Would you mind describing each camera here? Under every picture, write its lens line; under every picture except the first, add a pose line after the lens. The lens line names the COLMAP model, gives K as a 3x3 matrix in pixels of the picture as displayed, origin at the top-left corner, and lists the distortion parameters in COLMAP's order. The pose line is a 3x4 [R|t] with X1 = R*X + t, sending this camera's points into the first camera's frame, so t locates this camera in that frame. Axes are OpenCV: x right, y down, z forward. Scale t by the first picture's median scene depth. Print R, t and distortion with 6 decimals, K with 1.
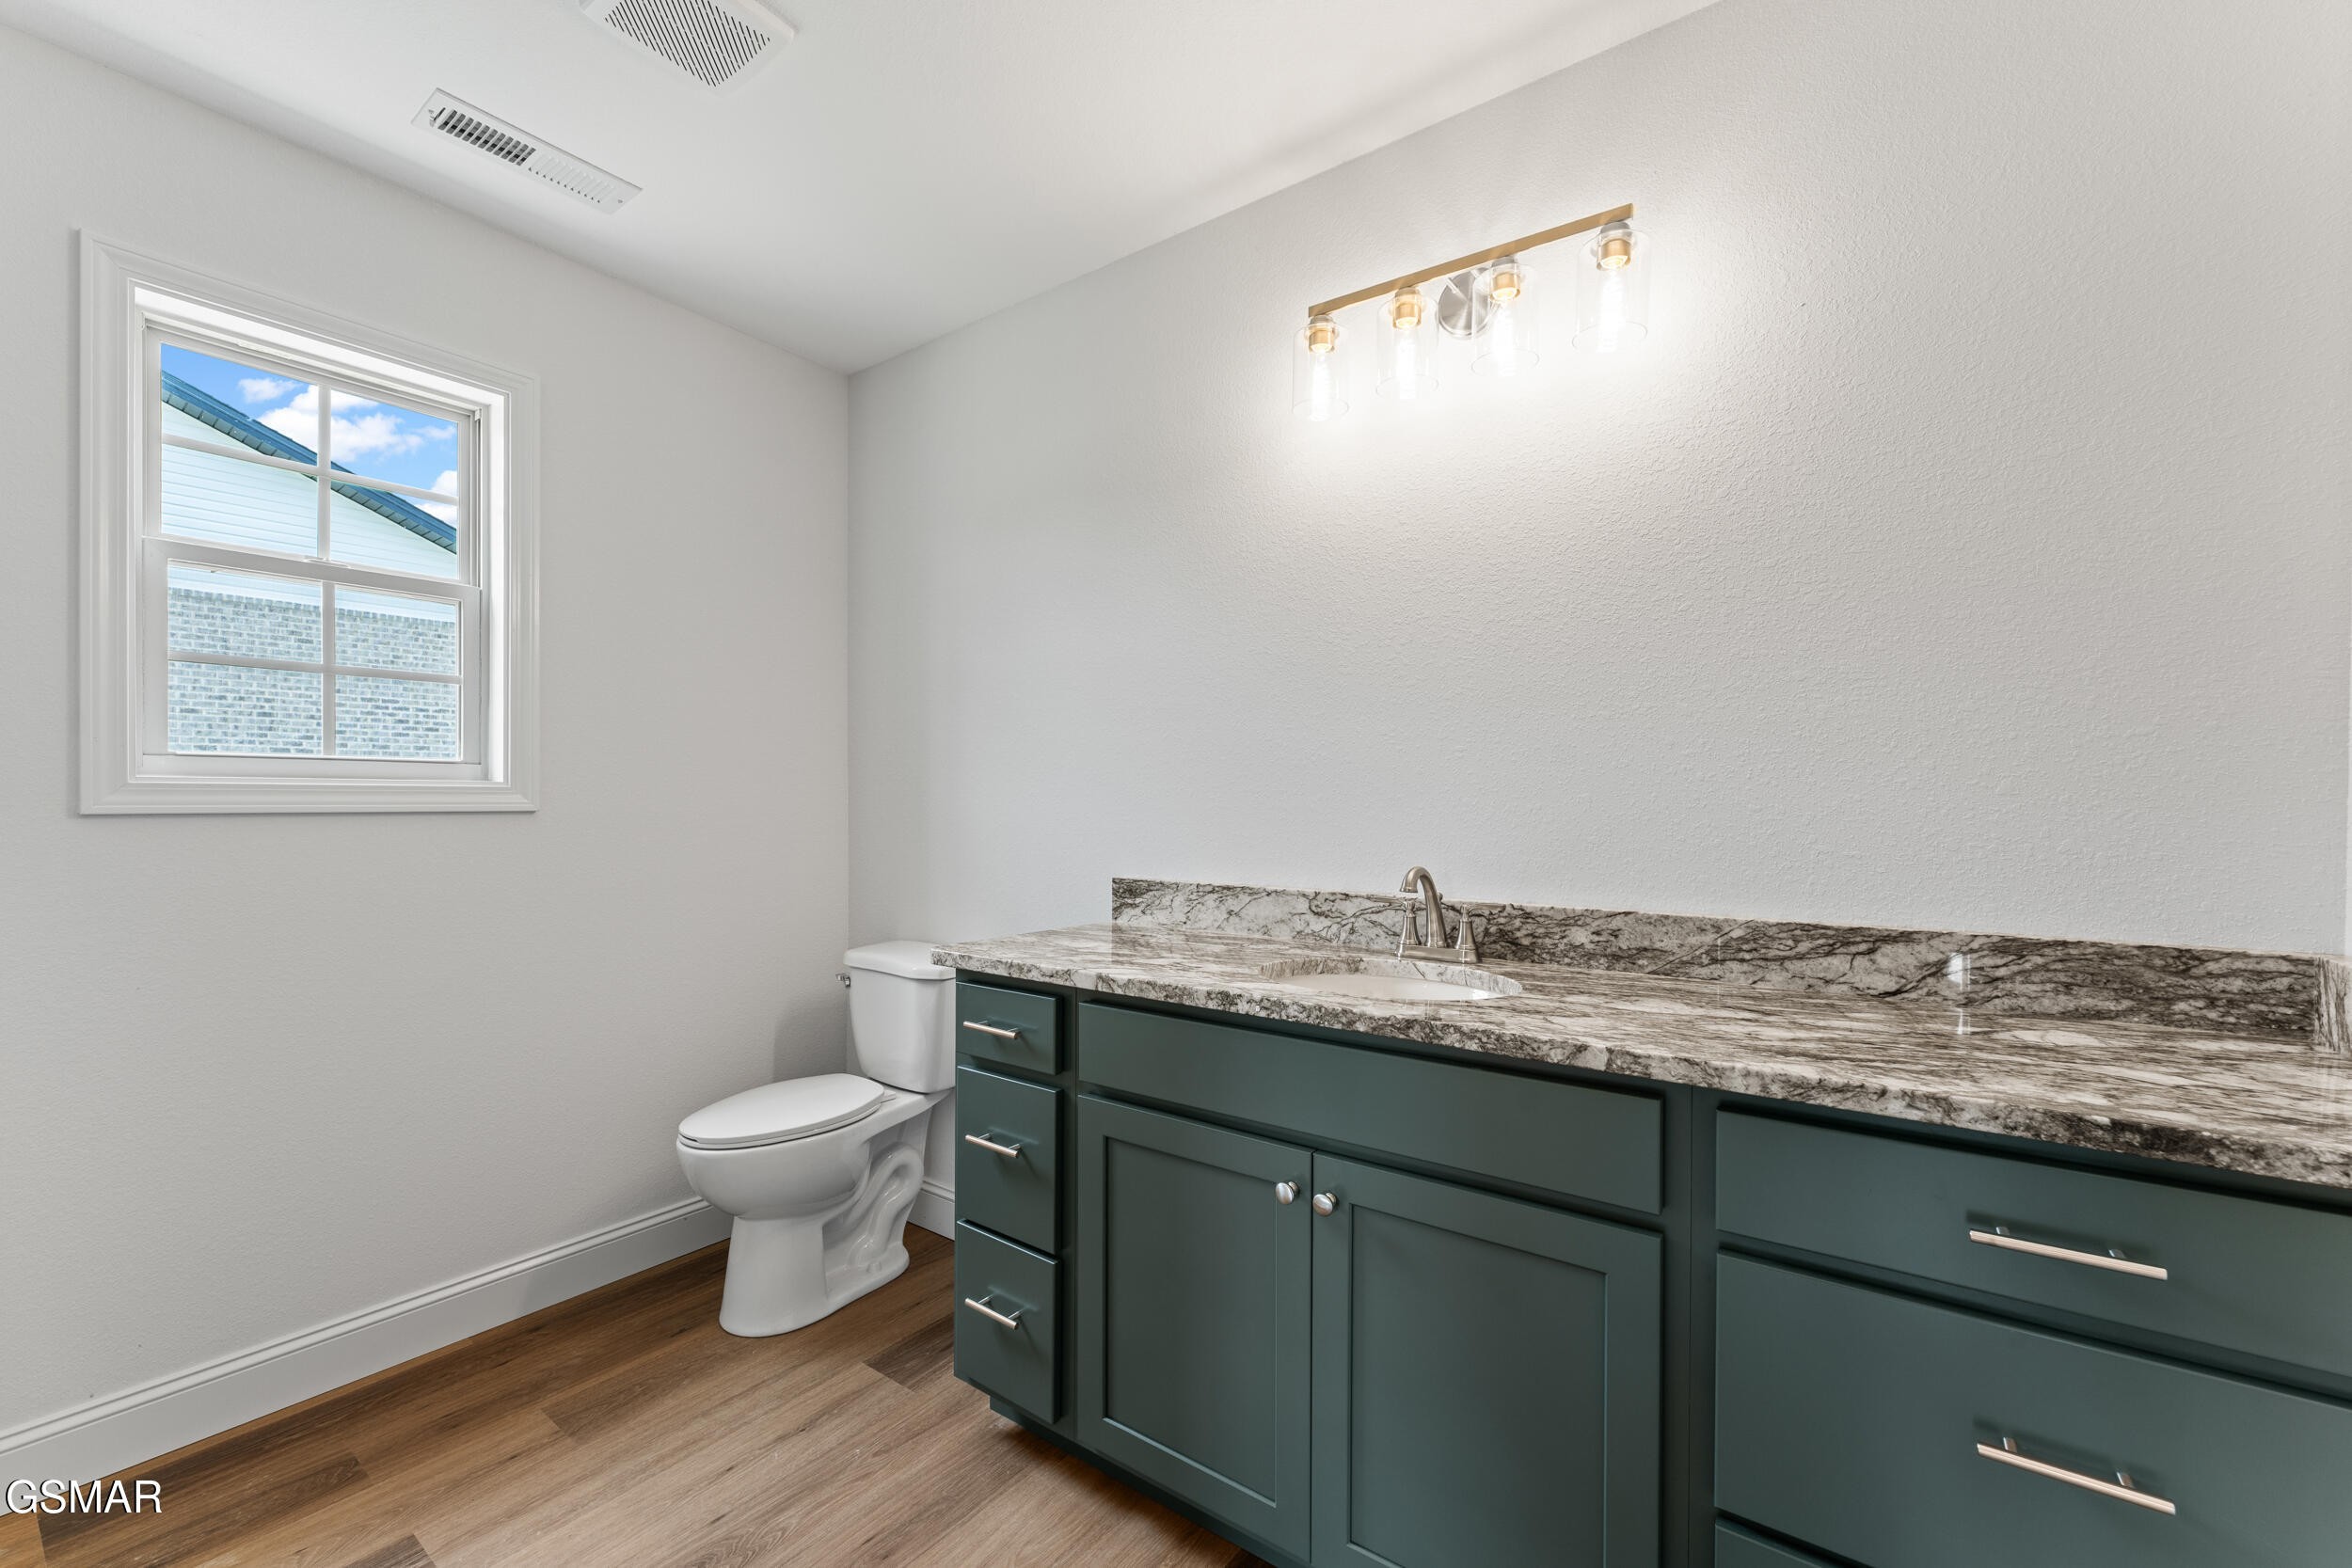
lens RADIAL K [[951.5, 0, 1174.6], [0, 951.5, 797.7], [0, 0, 1]] dist [-0.000290, -0.000025]
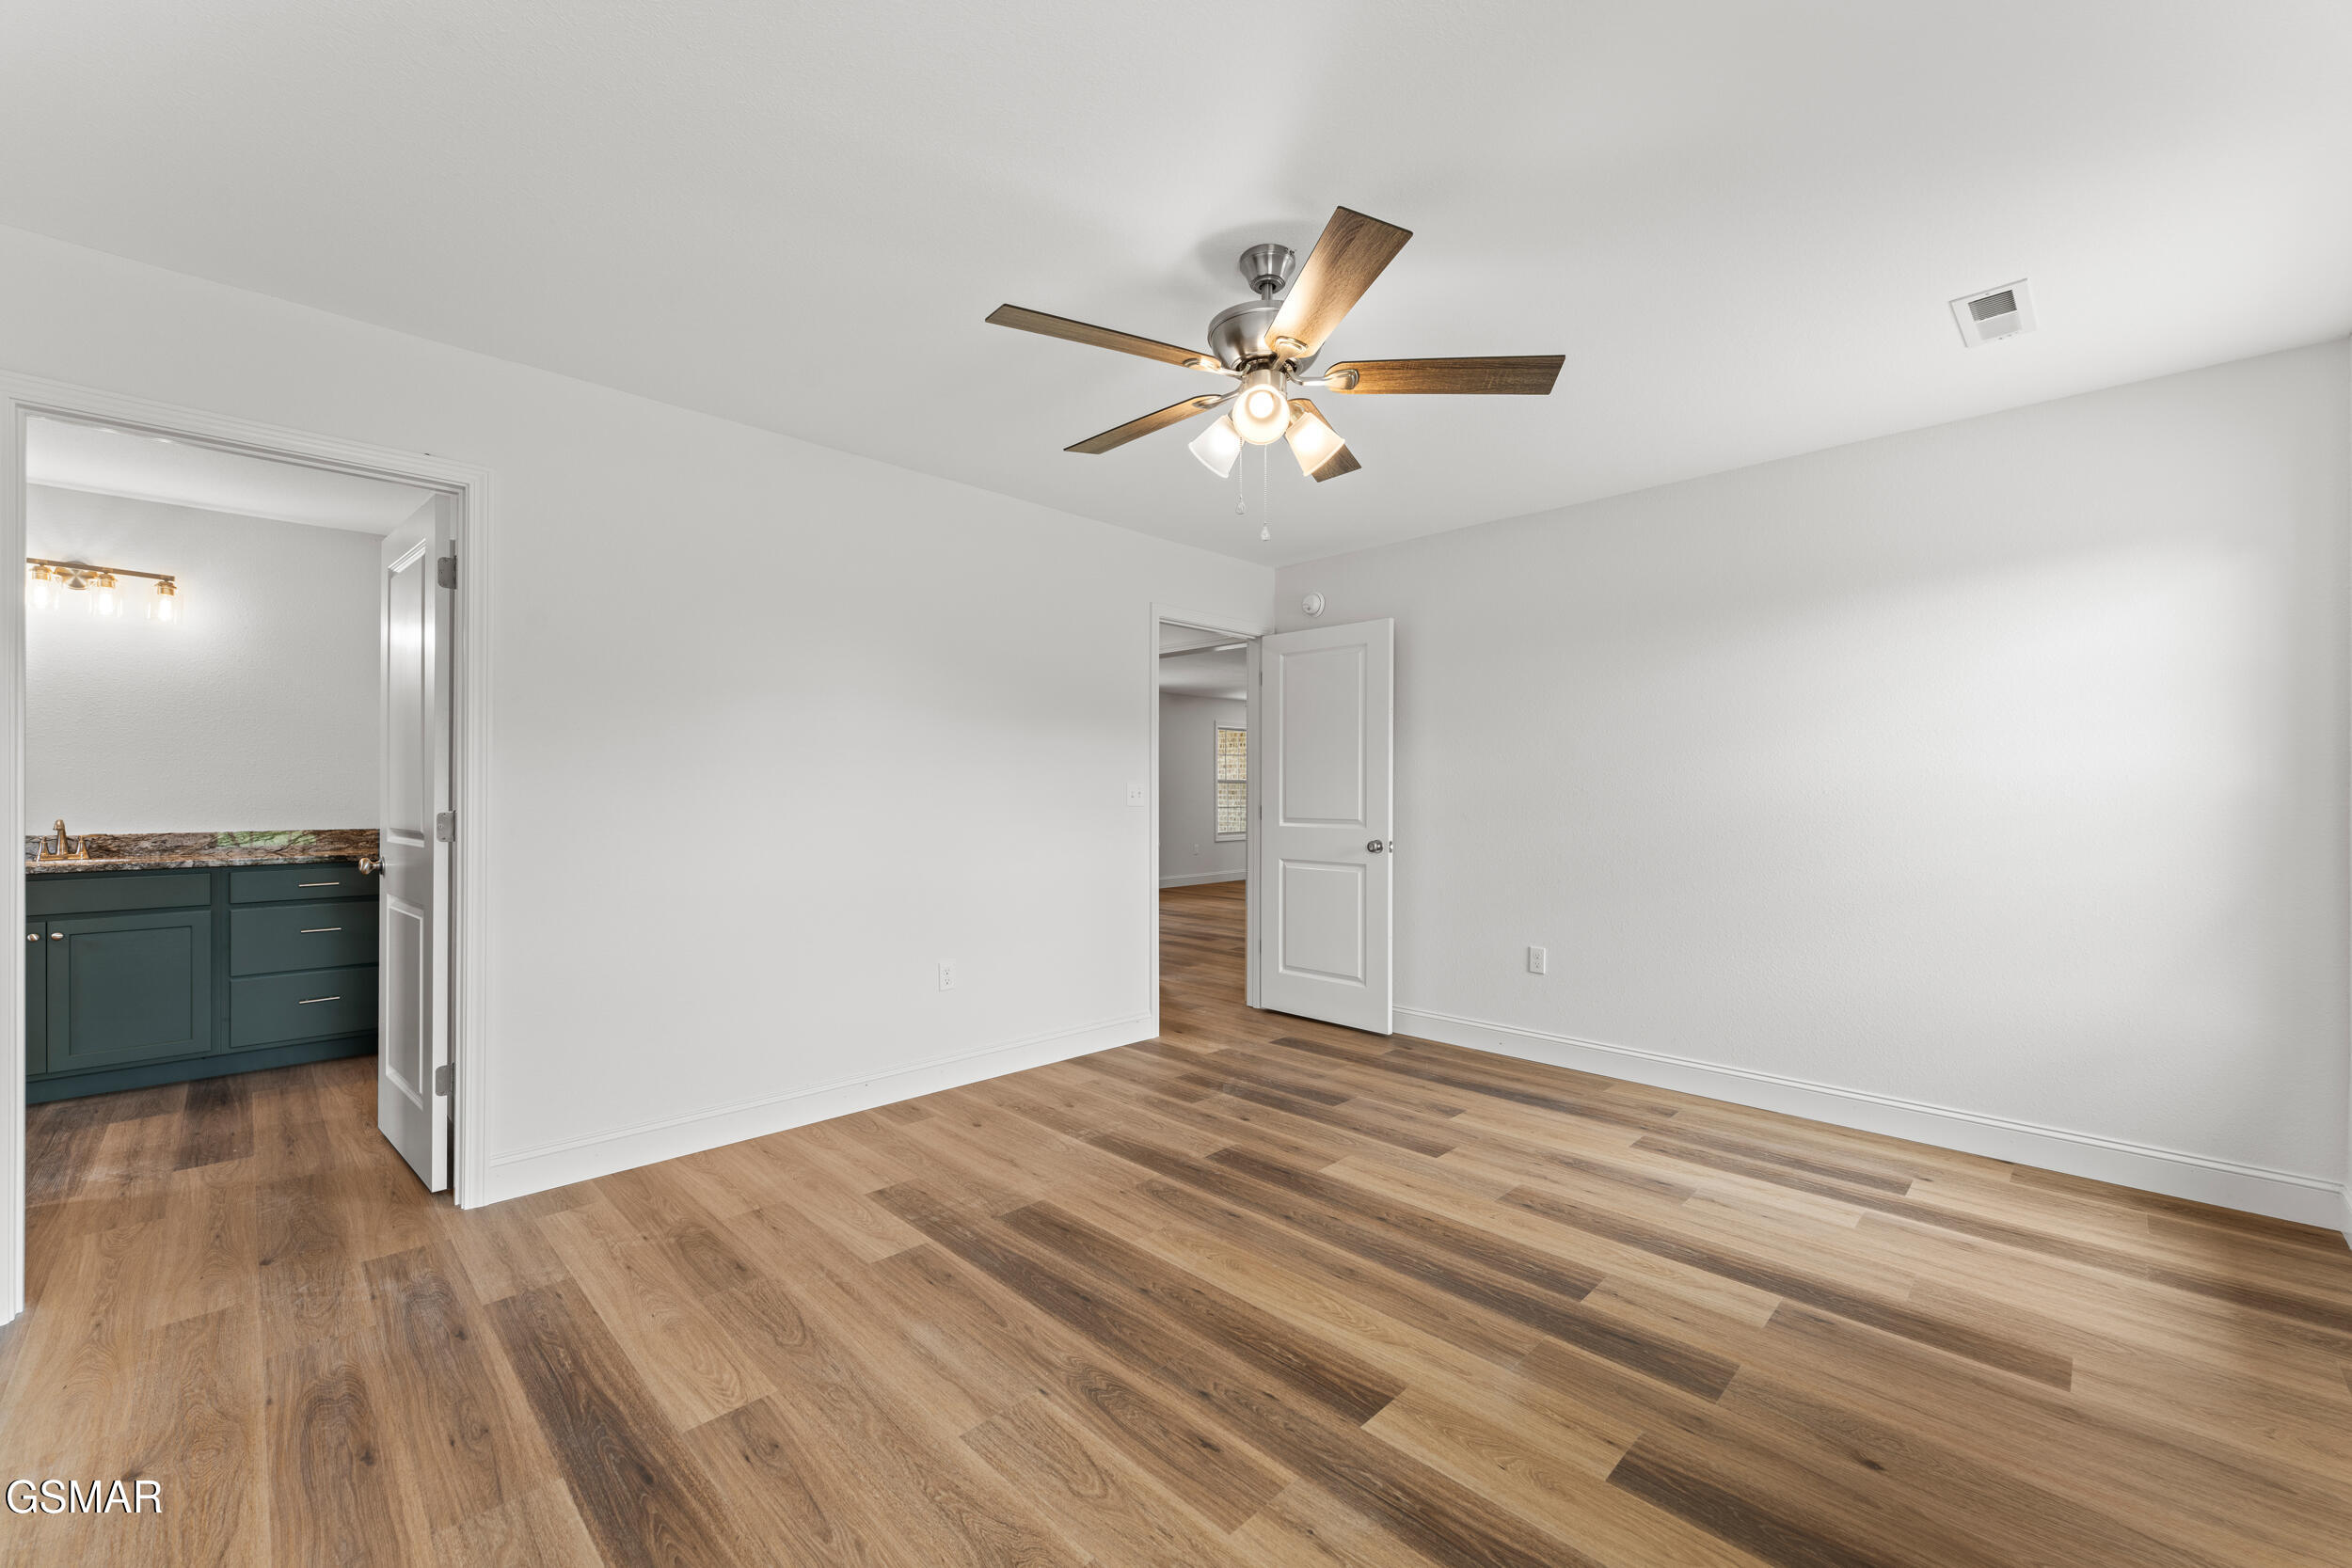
lens RADIAL K [[951.5, 0, 1174.6], [0, 951.5, 797.7], [0, 0, 1]] dist [-0.000290, -0.000025]
pose [[0.164429, -0.007971, 0.986357, -1.747964], [-0.001108, 0.999965, 0.008266, -0.004313], [-0.986388, -0.002452, 0.164414, -2.290378]]
